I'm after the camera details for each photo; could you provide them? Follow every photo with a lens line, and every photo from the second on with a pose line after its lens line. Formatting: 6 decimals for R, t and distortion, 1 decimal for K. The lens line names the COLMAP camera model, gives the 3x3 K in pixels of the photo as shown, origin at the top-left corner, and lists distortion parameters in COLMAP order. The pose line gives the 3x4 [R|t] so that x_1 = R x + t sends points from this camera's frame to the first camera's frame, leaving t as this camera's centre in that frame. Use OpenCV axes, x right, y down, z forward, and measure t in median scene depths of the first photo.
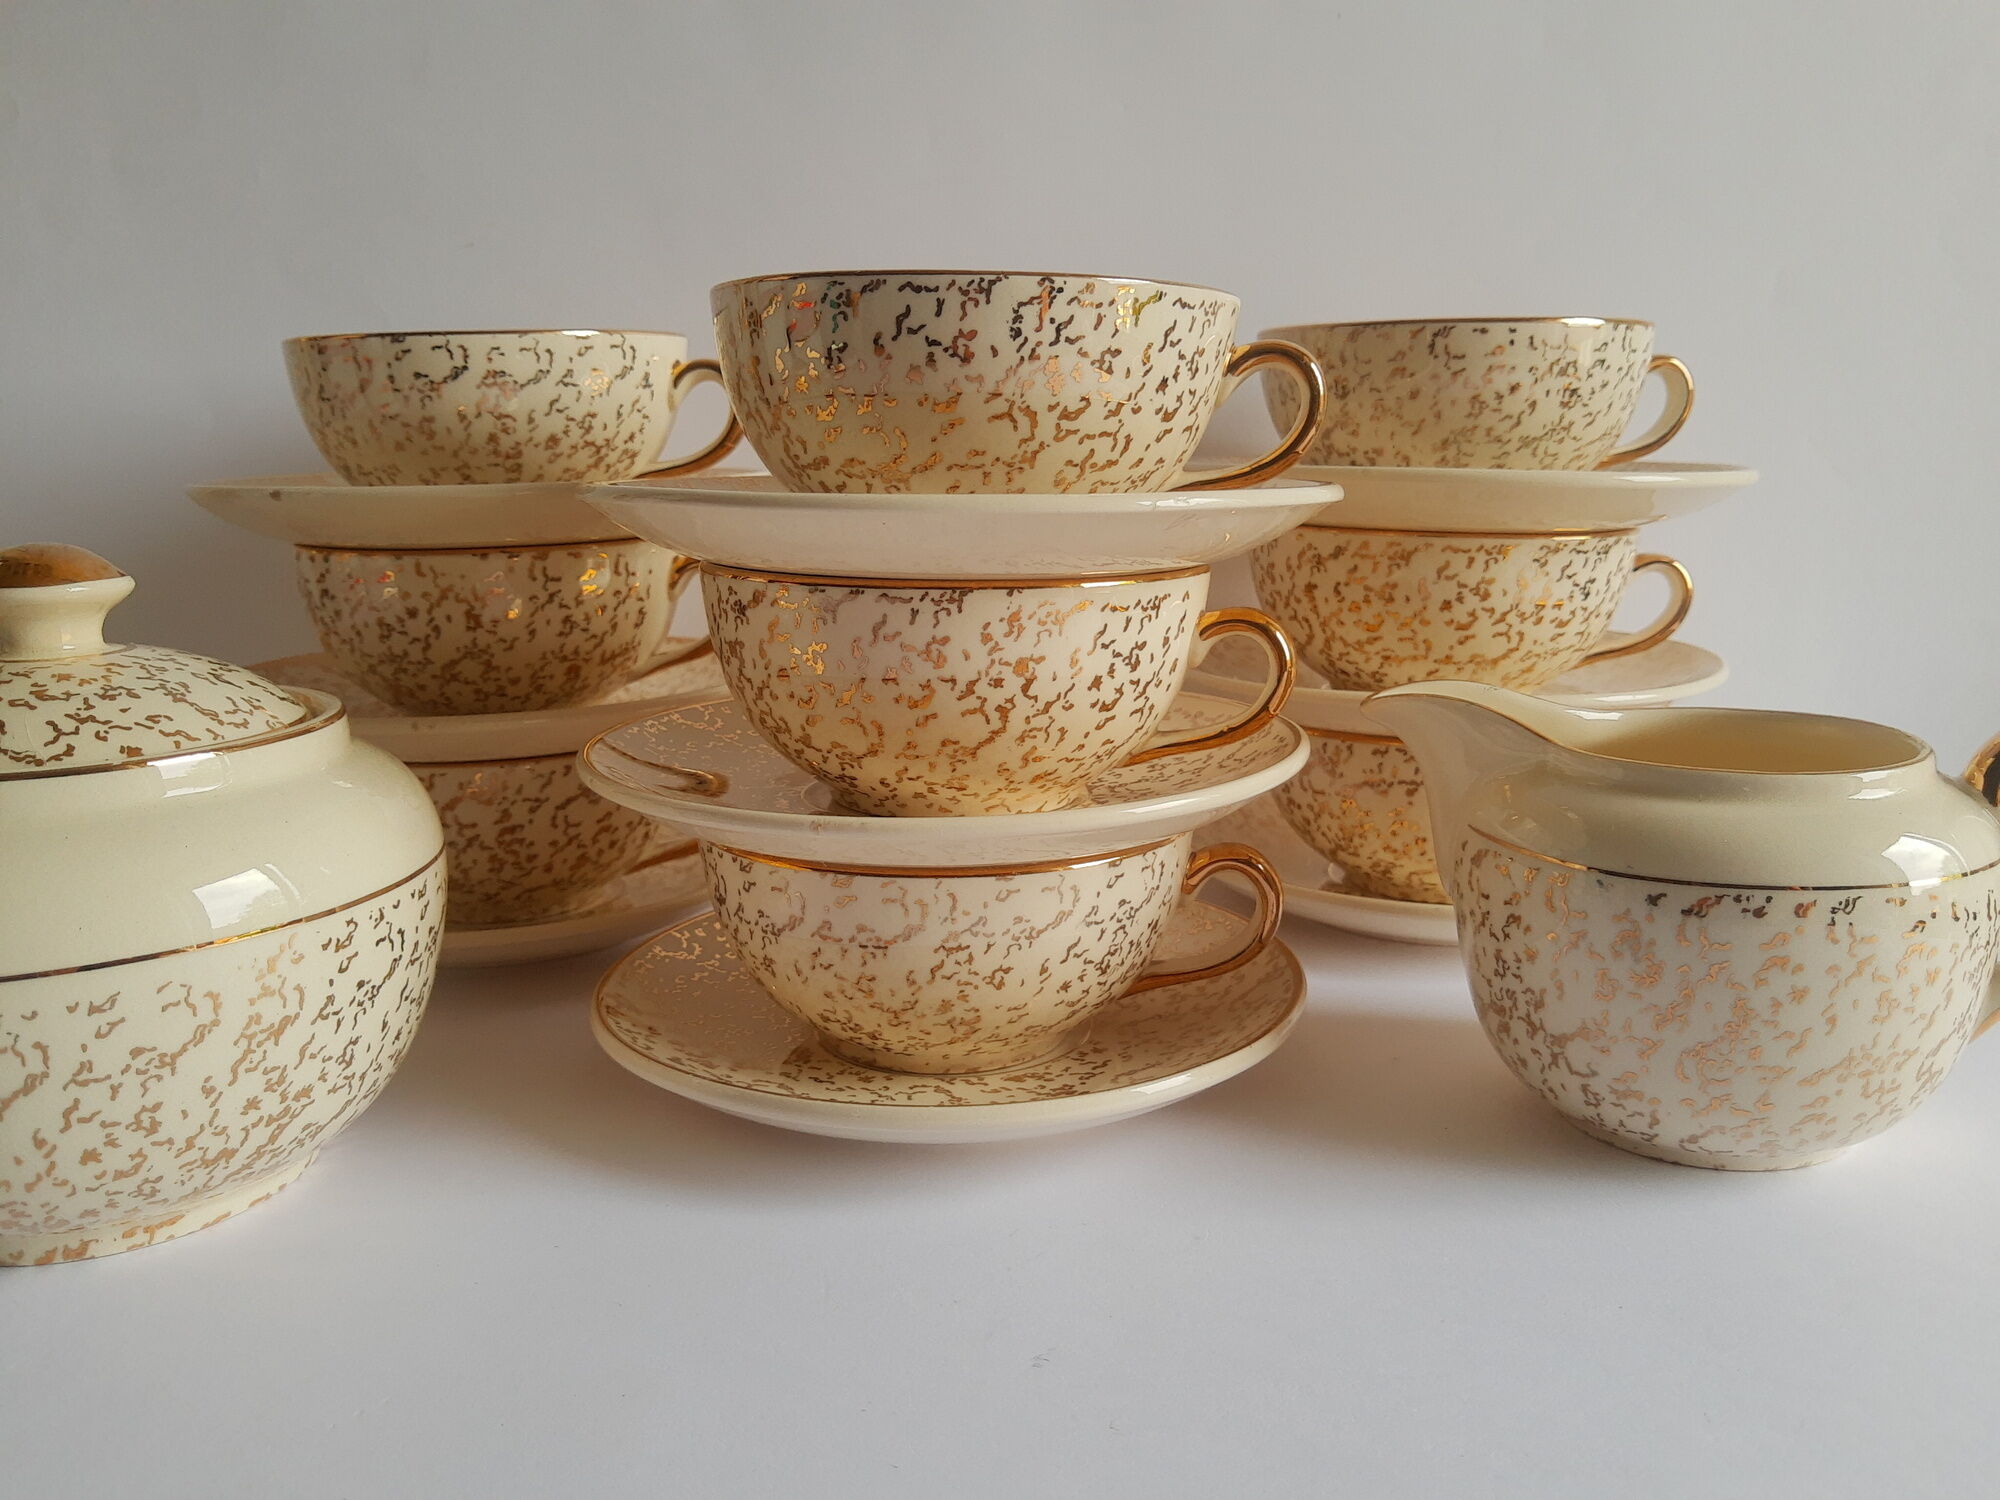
lens RADIAL K [[1550.2, 0, 986.2], [0, 1550.2, 726.1], [0, 0, 1]] dist [-0.072601, 0.062459]
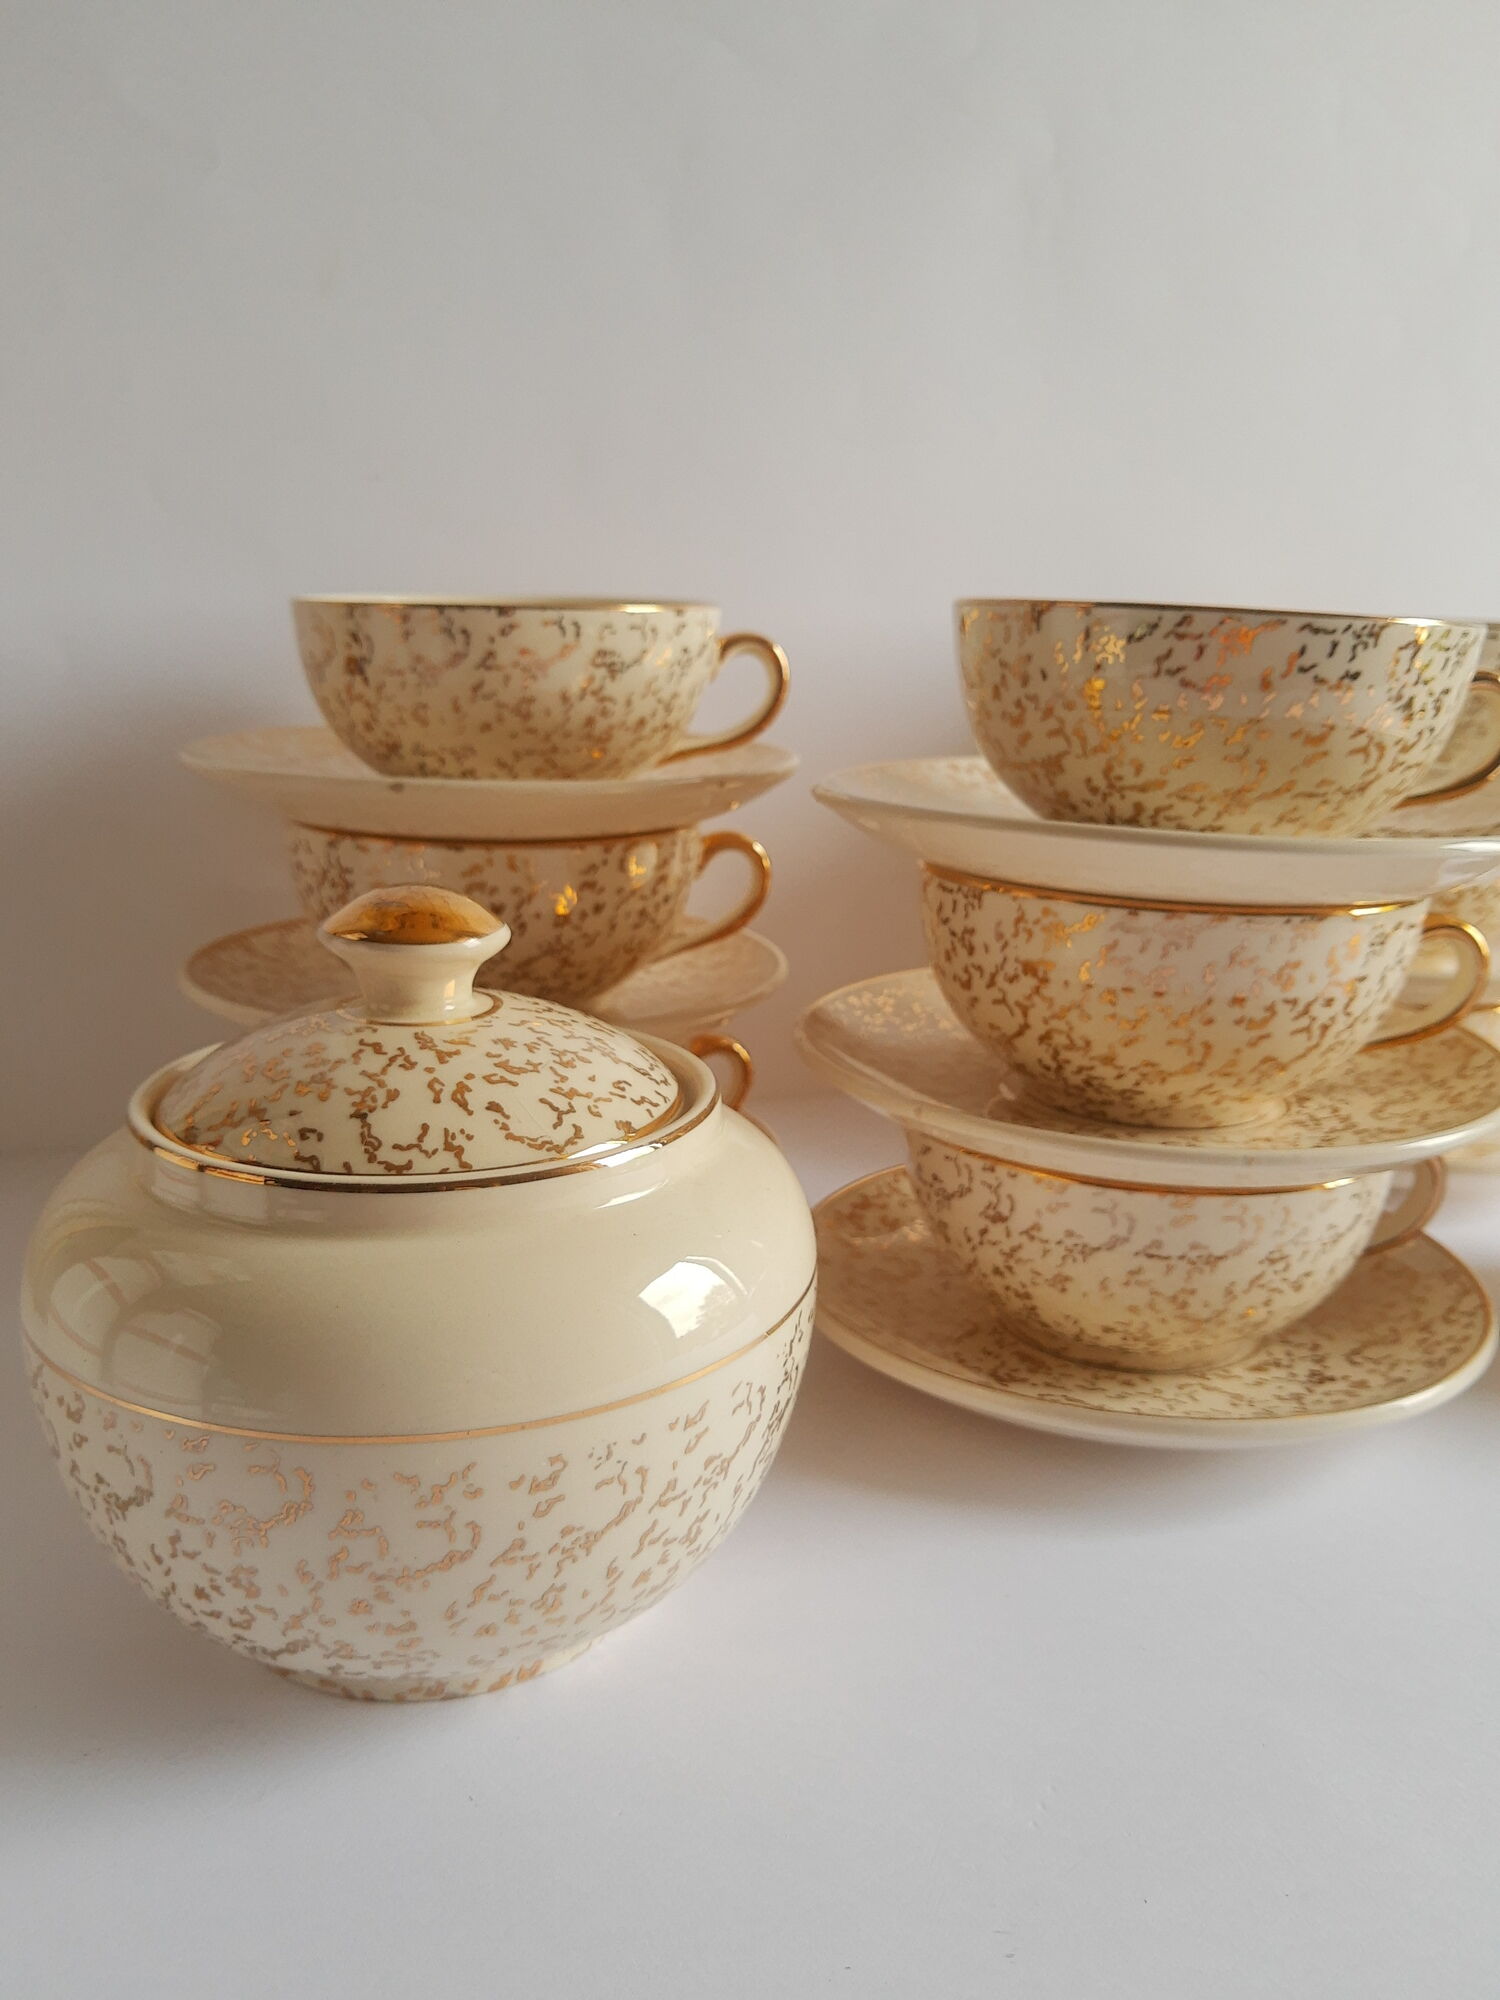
lens RADIAL K [[1573.4, 0, 756.1], [0, 1573.4, 951.0], [0, 0, 1]] dist [0.051927, -0.360268]
pose [[0.971596, -0.021823, 0.235637, -0.627893], [0.016349, 0.999550, 0.025159, -0.098382], [-0.236079, -0.020592, 0.971516, 0.065647]]
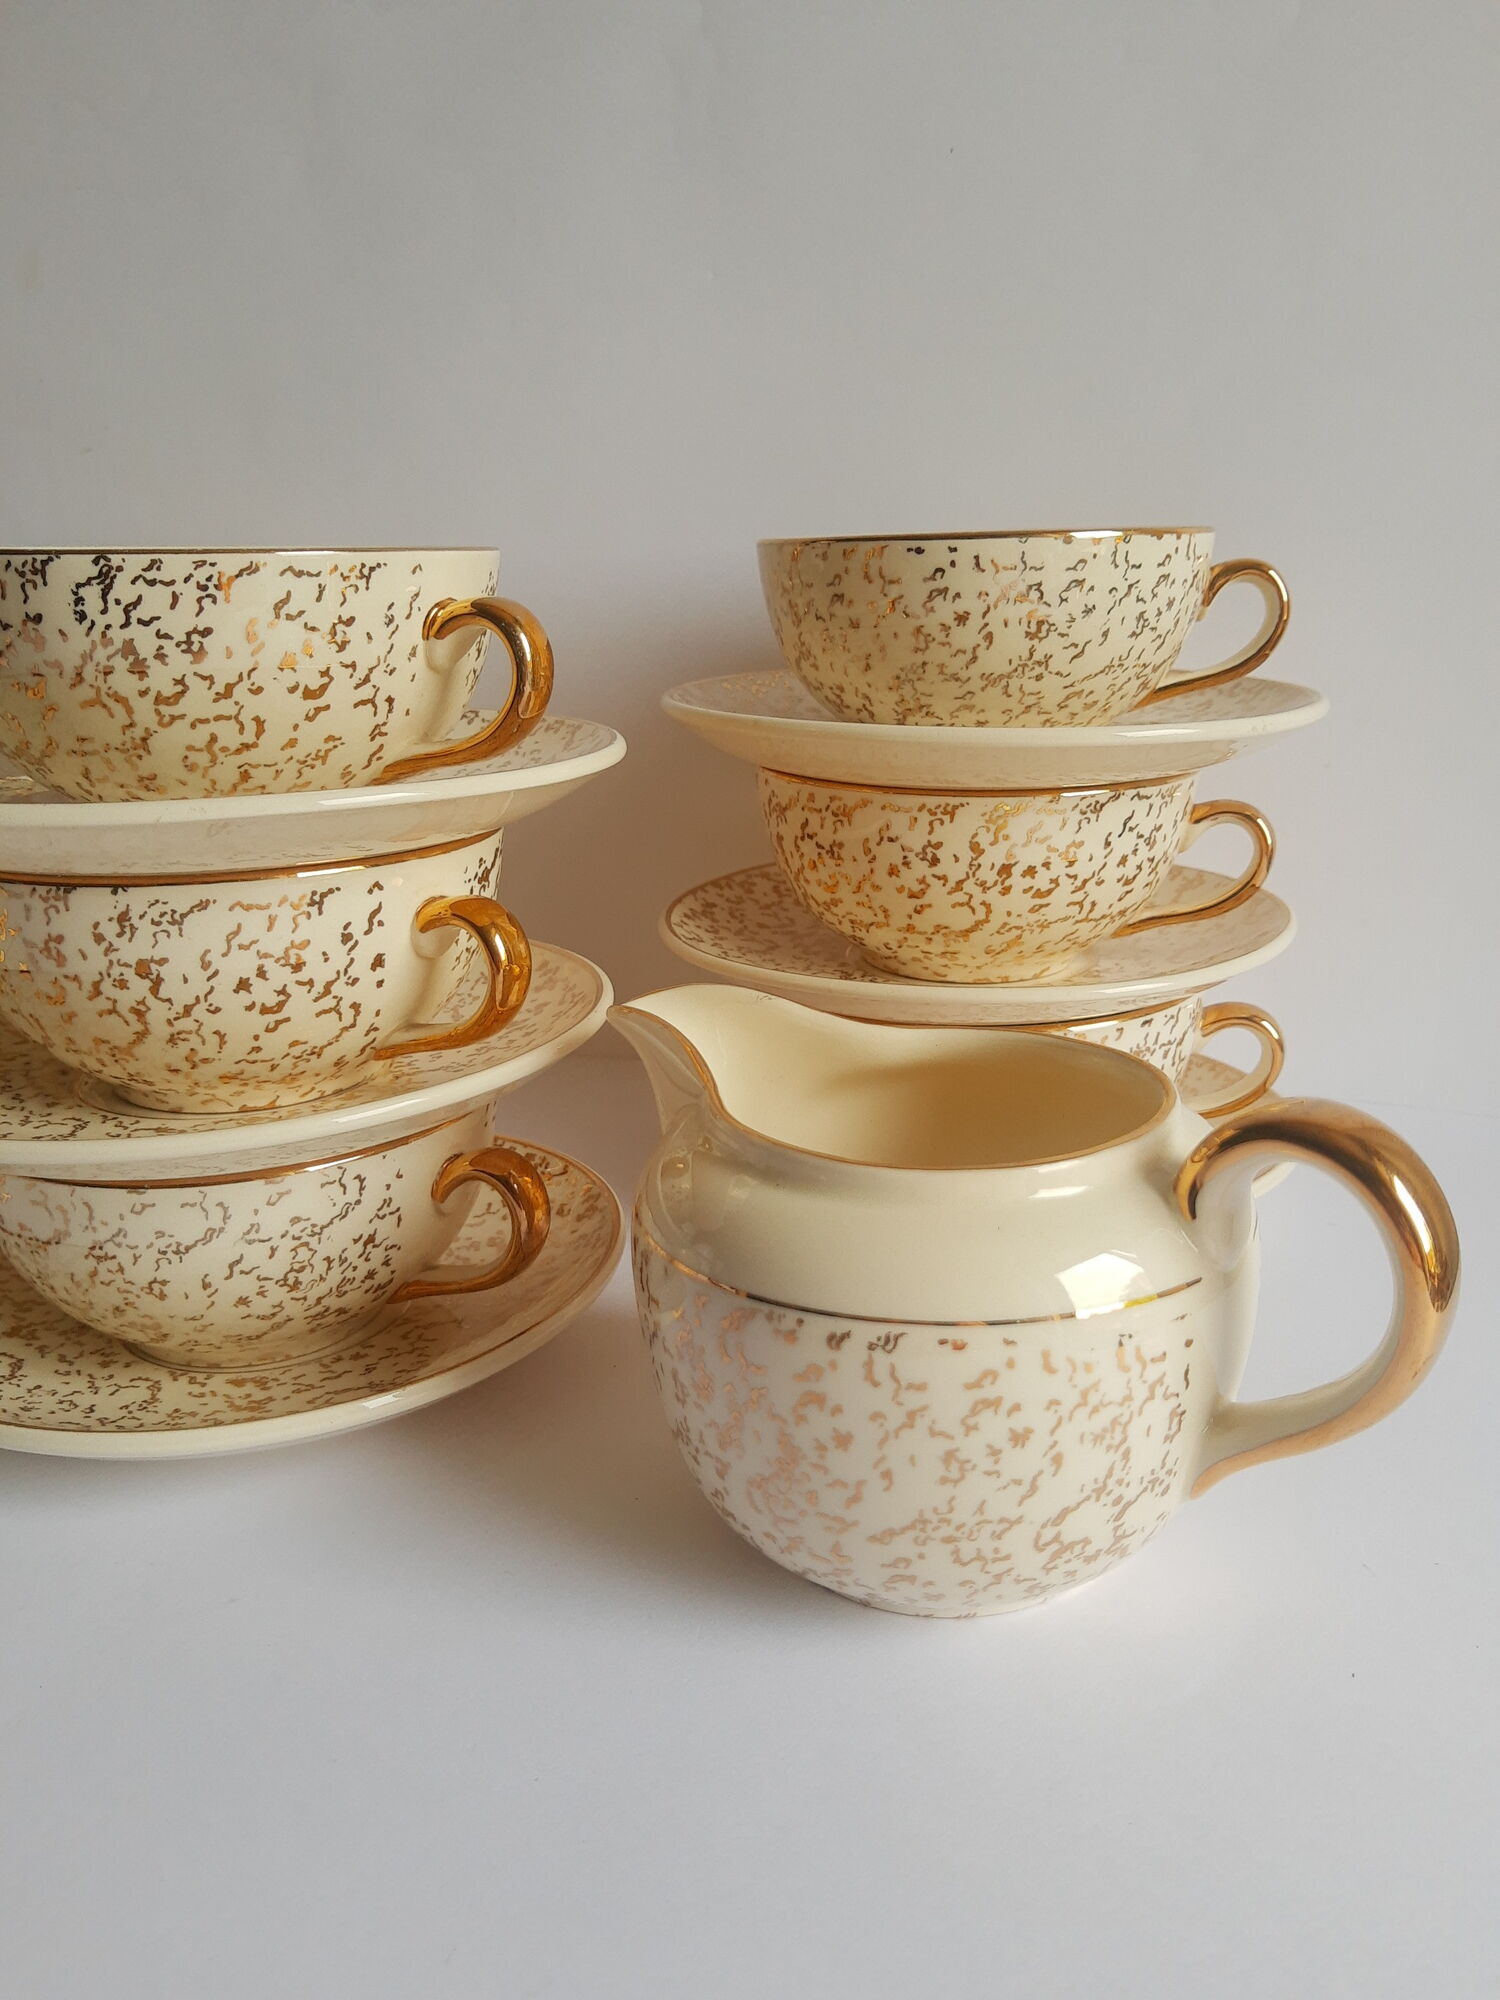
lens RADIAL K [[1538.6, 0, 748.9], [0, 1538.6, 981.6], [0, 0, 1]] dist [0.060142, -0.326628]
pose [[0.974162, 0.049497, -0.220361, 0.592866], [-0.031712, 0.996000, 0.083531, -0.122621], [0.223614, -0.074385, 0.971835, 0.186503]]
